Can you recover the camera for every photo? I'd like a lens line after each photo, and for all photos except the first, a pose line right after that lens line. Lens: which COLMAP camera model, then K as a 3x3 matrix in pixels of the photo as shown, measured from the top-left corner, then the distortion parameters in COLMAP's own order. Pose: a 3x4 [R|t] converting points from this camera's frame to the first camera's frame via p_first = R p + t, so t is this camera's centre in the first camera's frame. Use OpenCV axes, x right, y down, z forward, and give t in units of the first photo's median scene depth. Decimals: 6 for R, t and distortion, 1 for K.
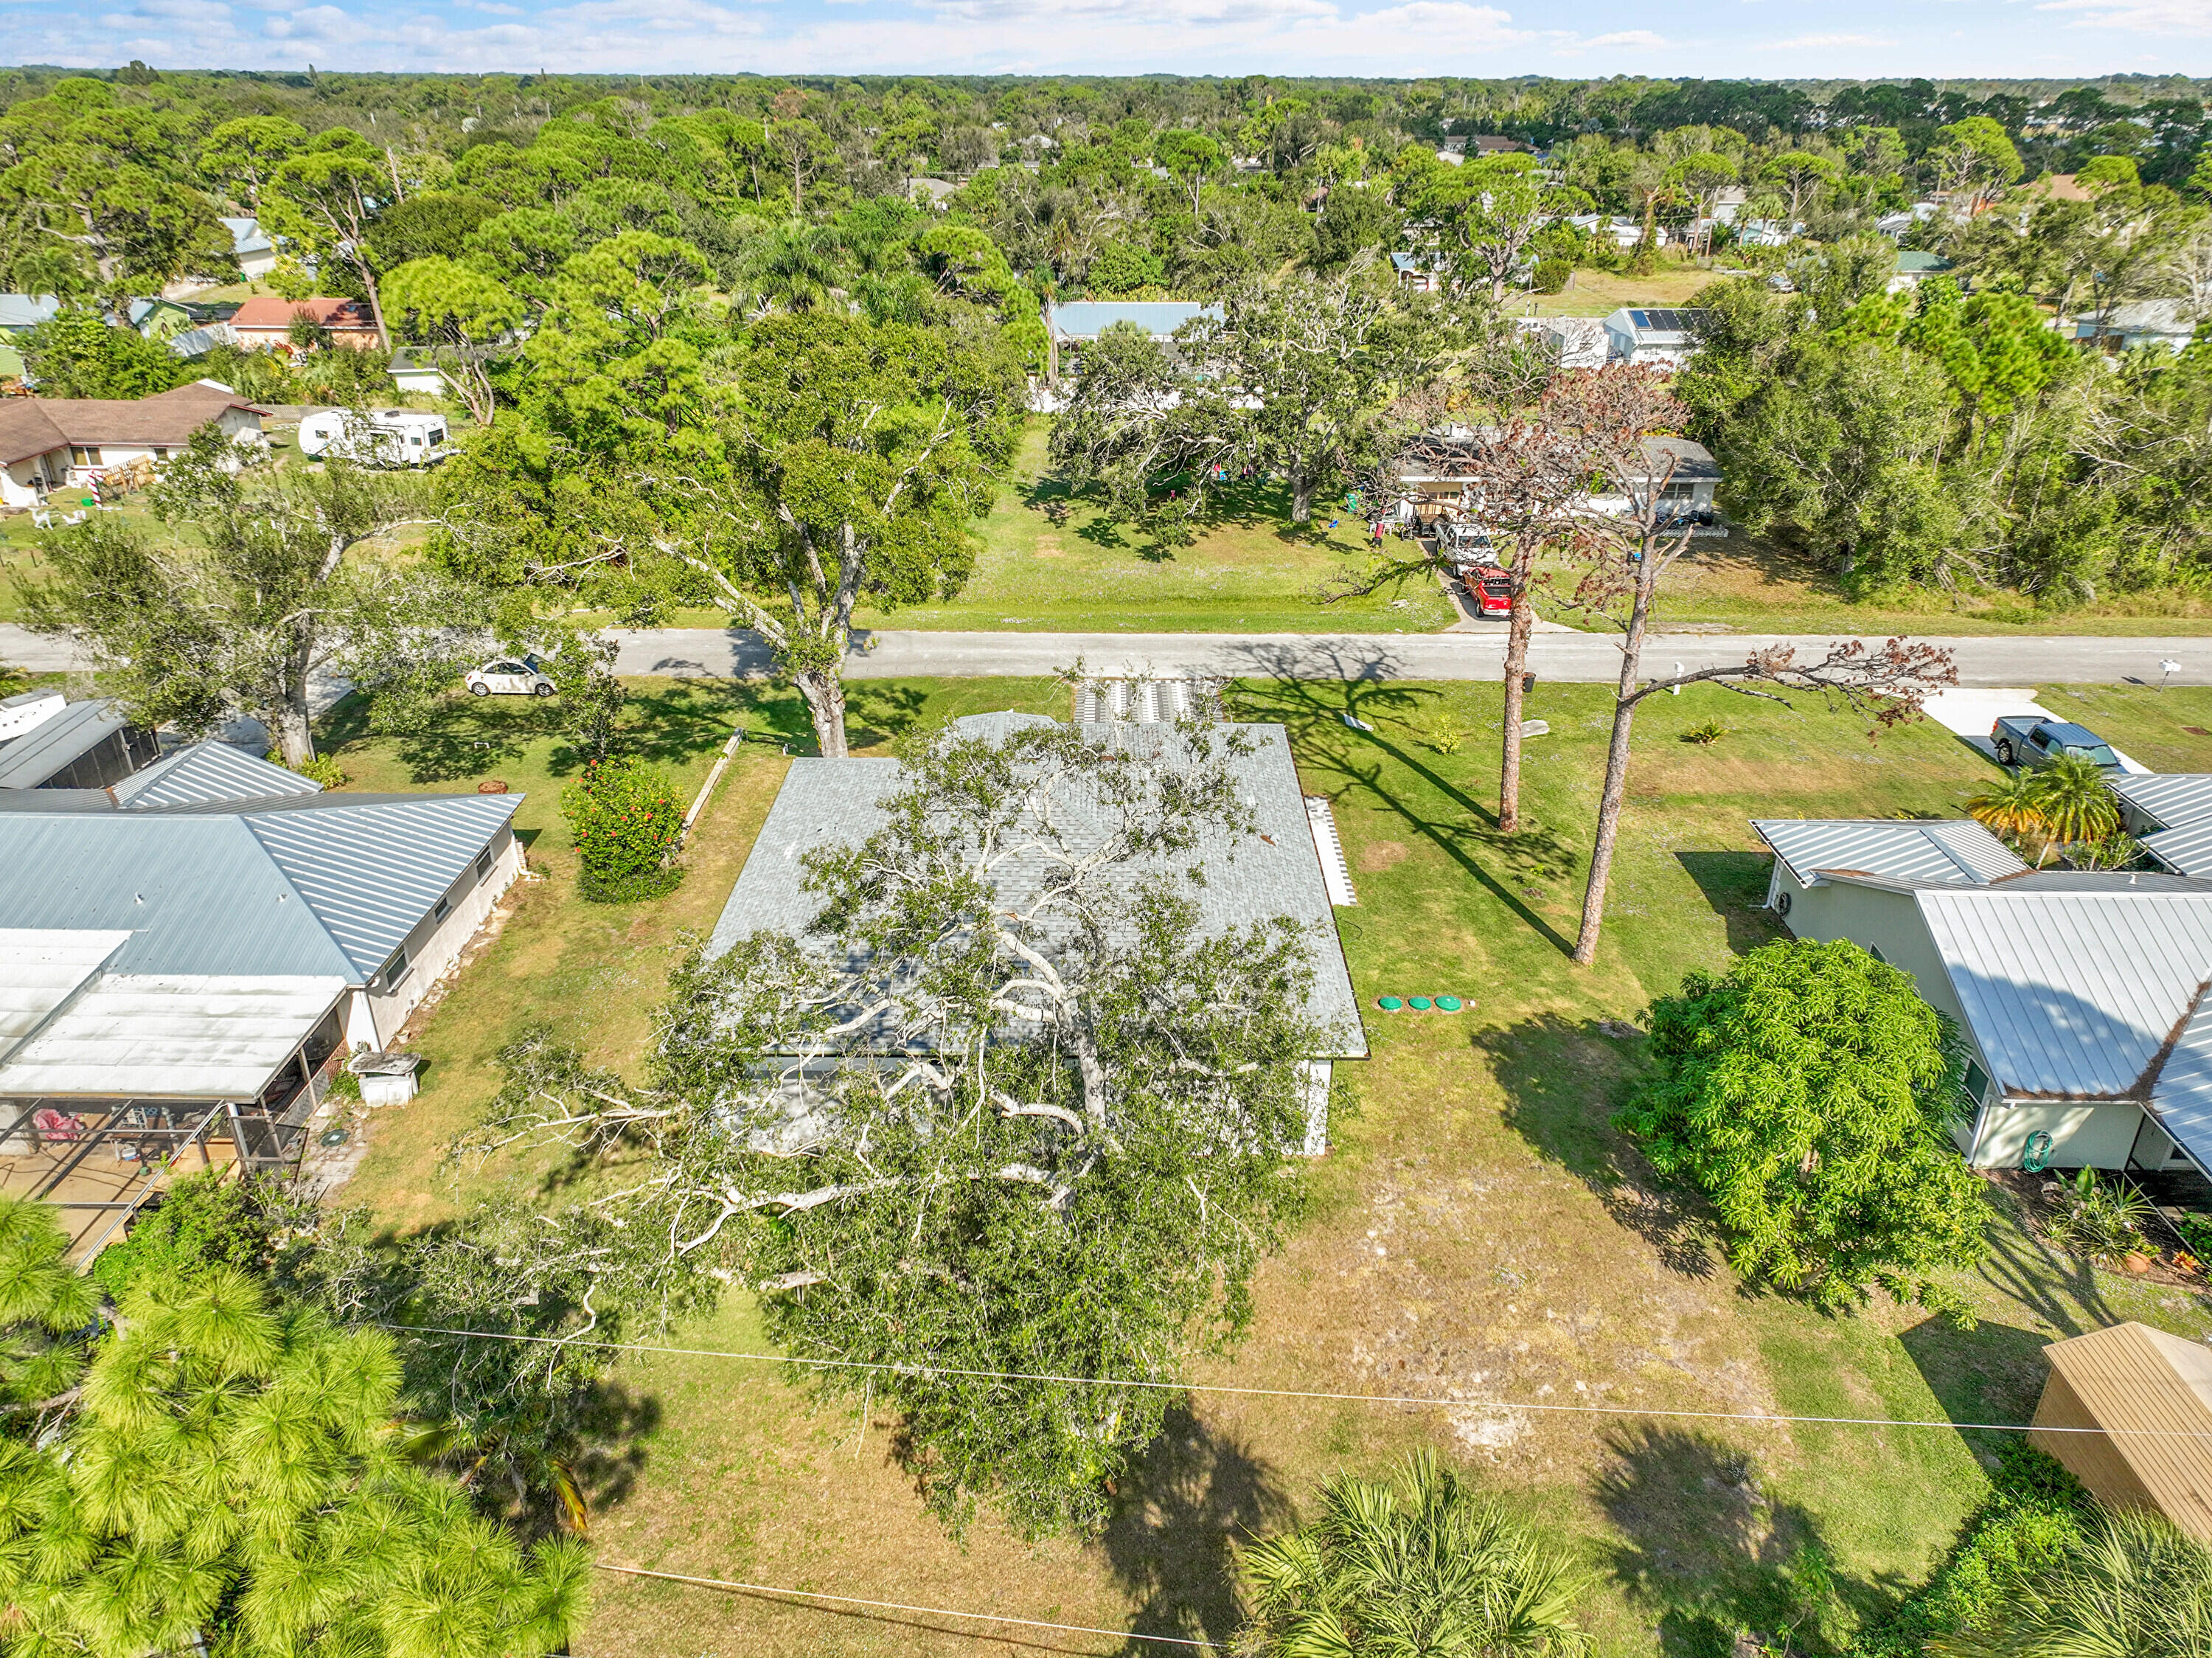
lens RADIAL K [[1548.5, 0, 1100.2], [0, 1548.5, 825.3], [0, 0, 1]] dist [-0.000906, 0.014992]
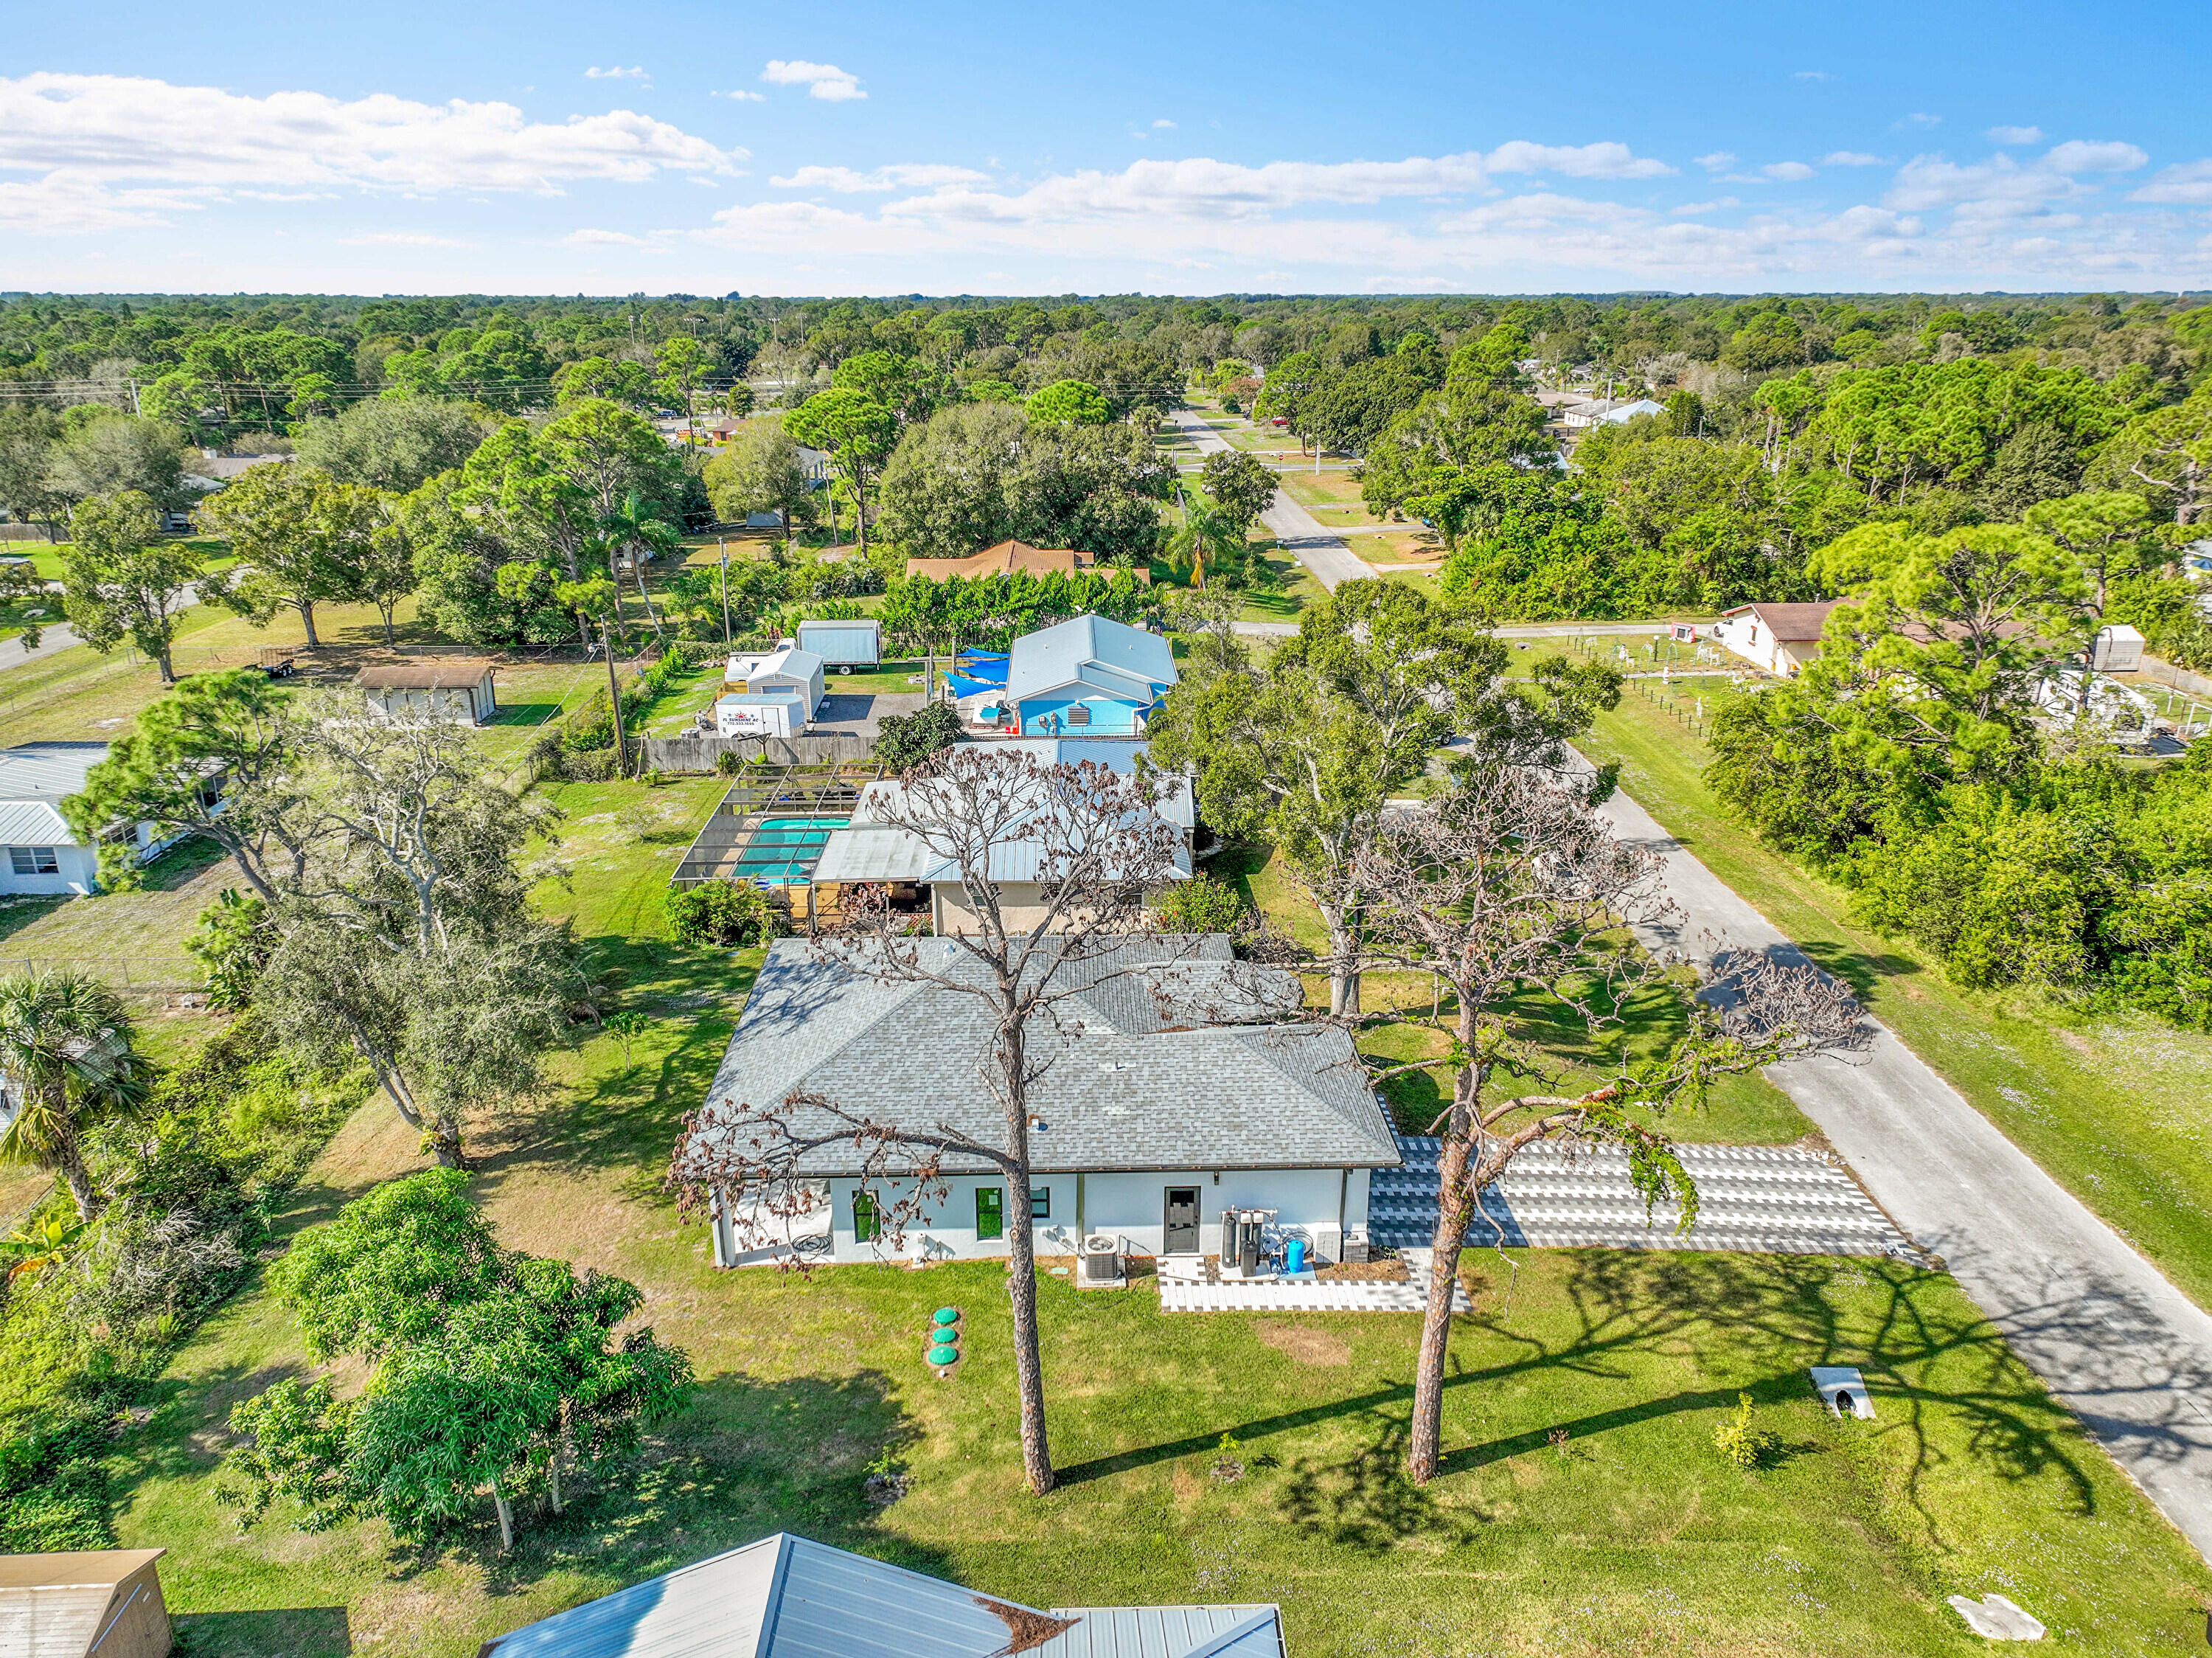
lens RADIAL K [[1548.5, 0, 1106.8], [0, 1548.5, 814.0], [0, 0, 1]] dist [-0.000906, 0.014992]
pose [[0.042639, 0.313969, -0.948475, 0.791459], [-0.433707, 0.861042, 0.265529, -0.355855], [0.900045, 0.400038, 0.172885, 0.632624]]
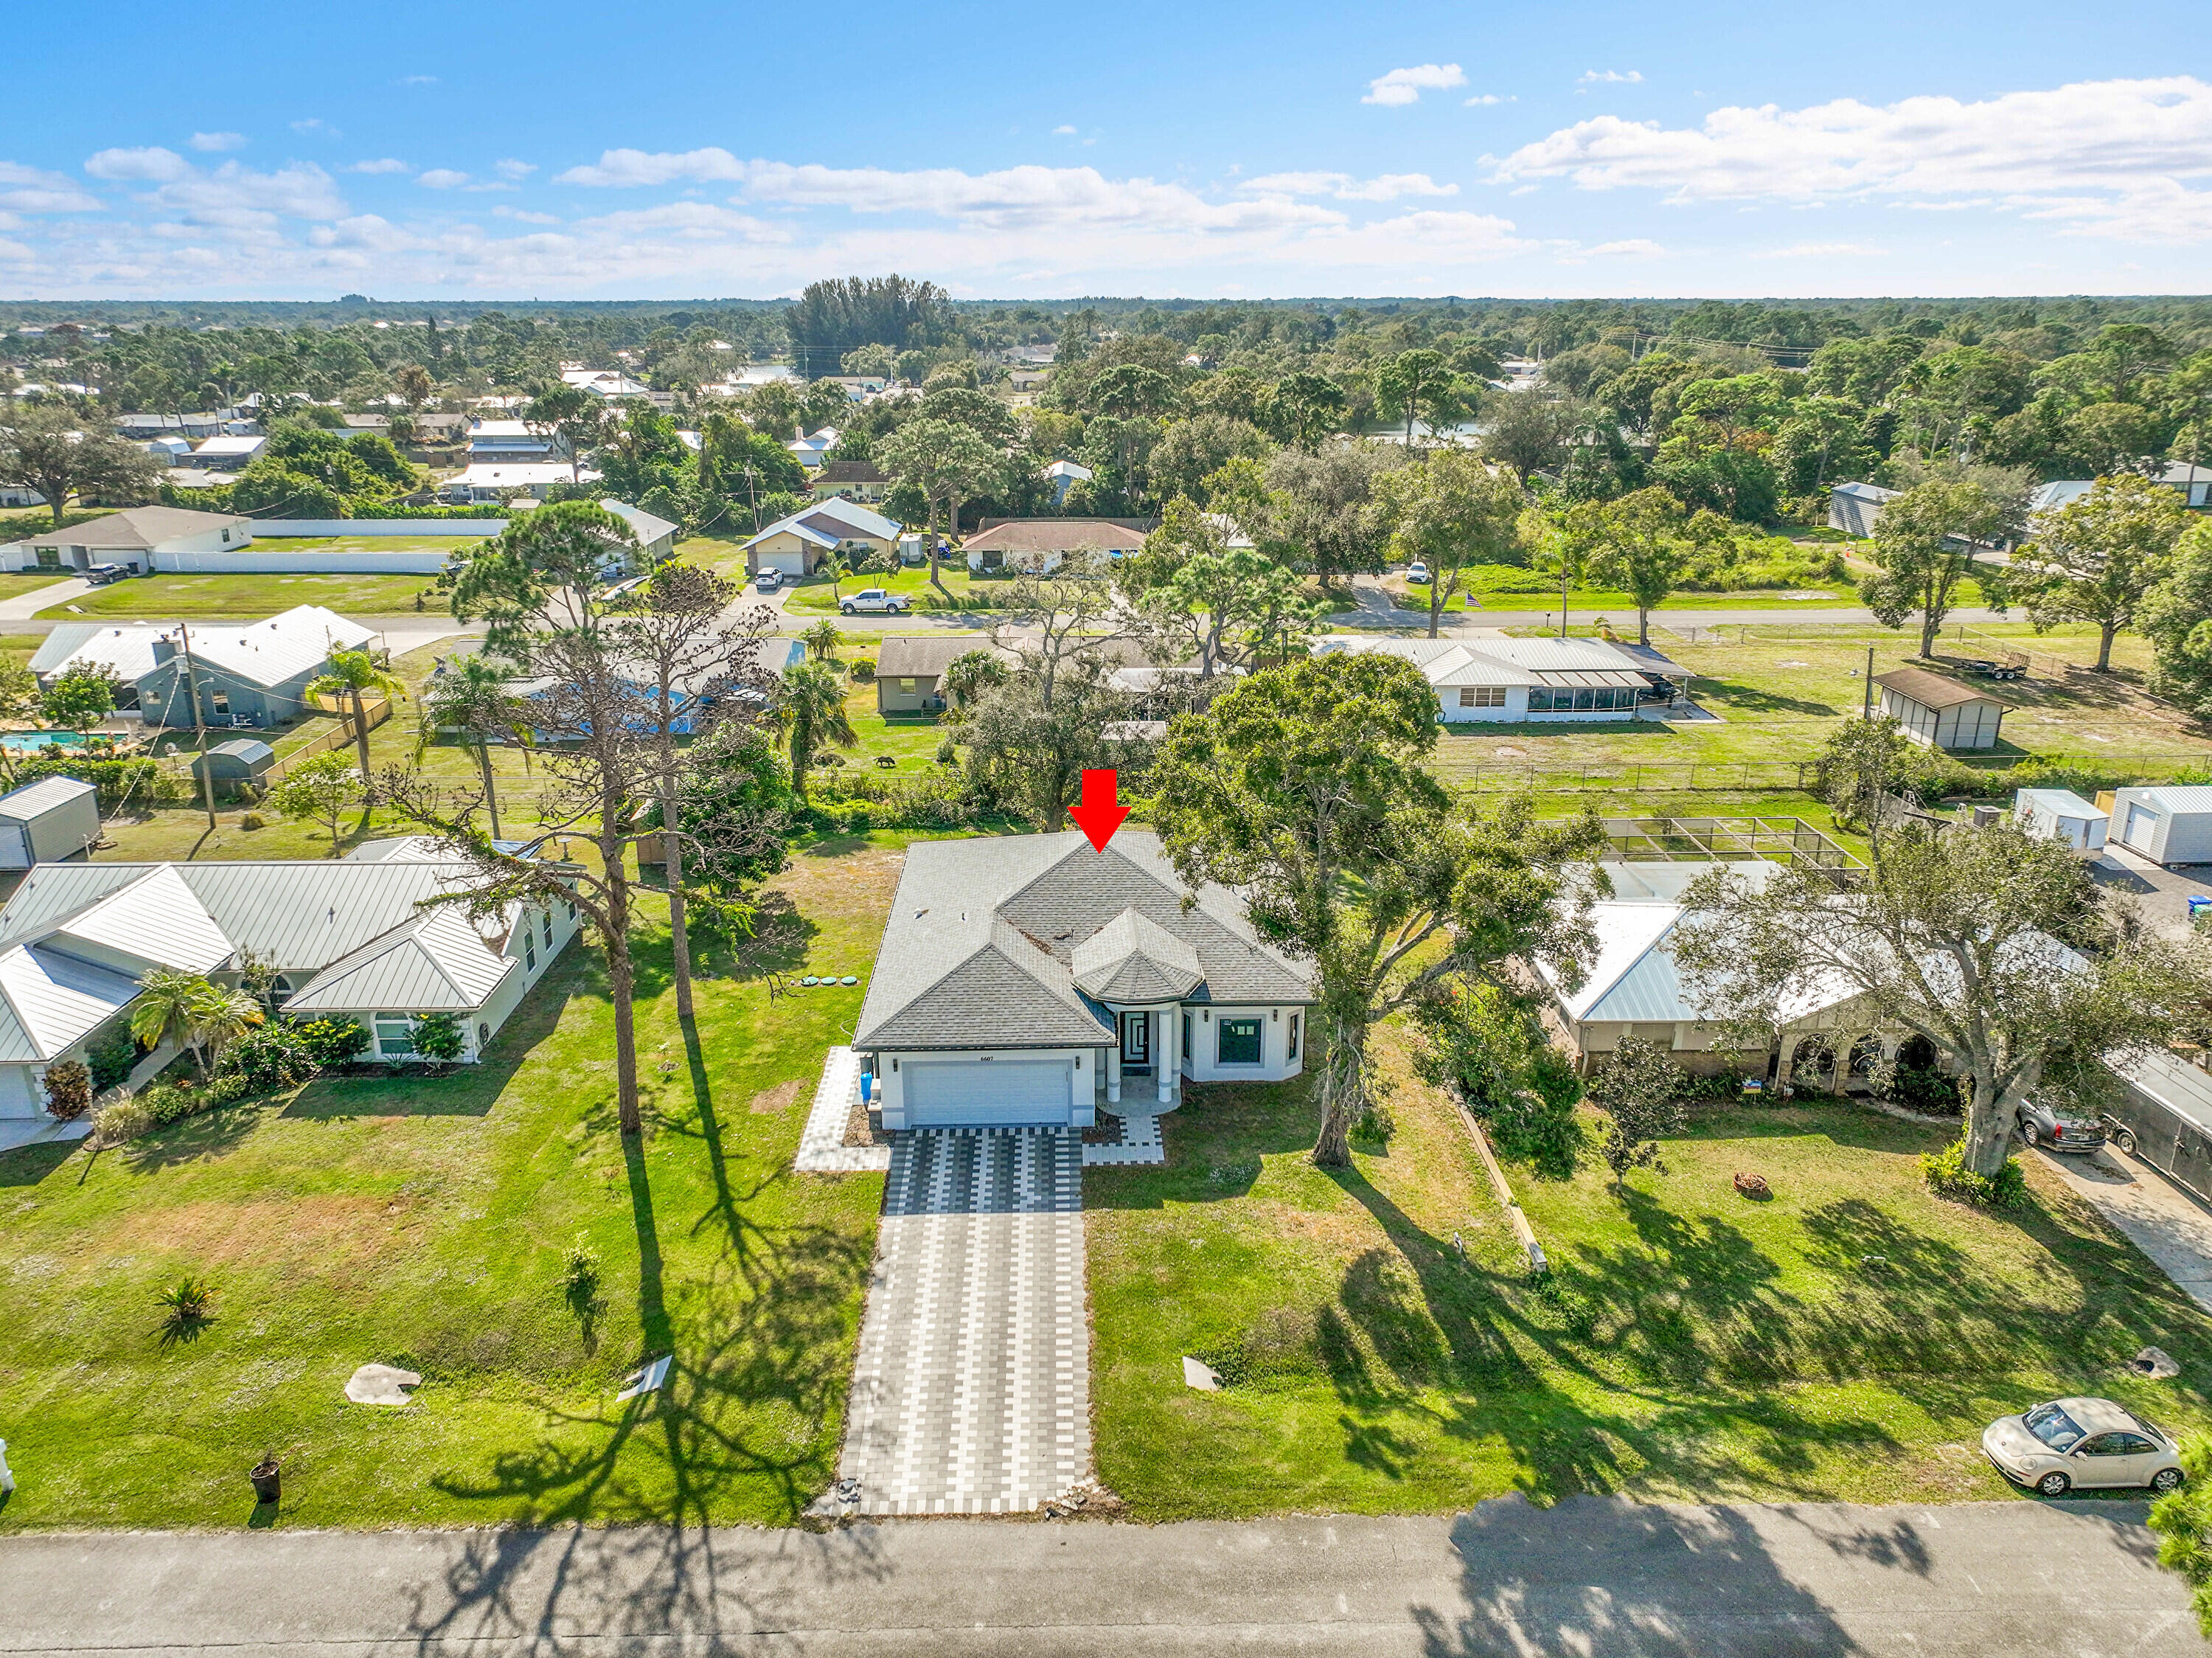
lens RADIAL K [[1548.5, 0, 1107.0], [0, 1548.5, 818.2], [0, 0, 1]] dist [-0.000906, 0.014992]
pose [[-0.999297, 0.011193, -0.035794, -0.005566], [-0.016984, 0.715886, 0.698010, -0.809449], [0.033437, 0.698127, -0.715193, 1.542618]]
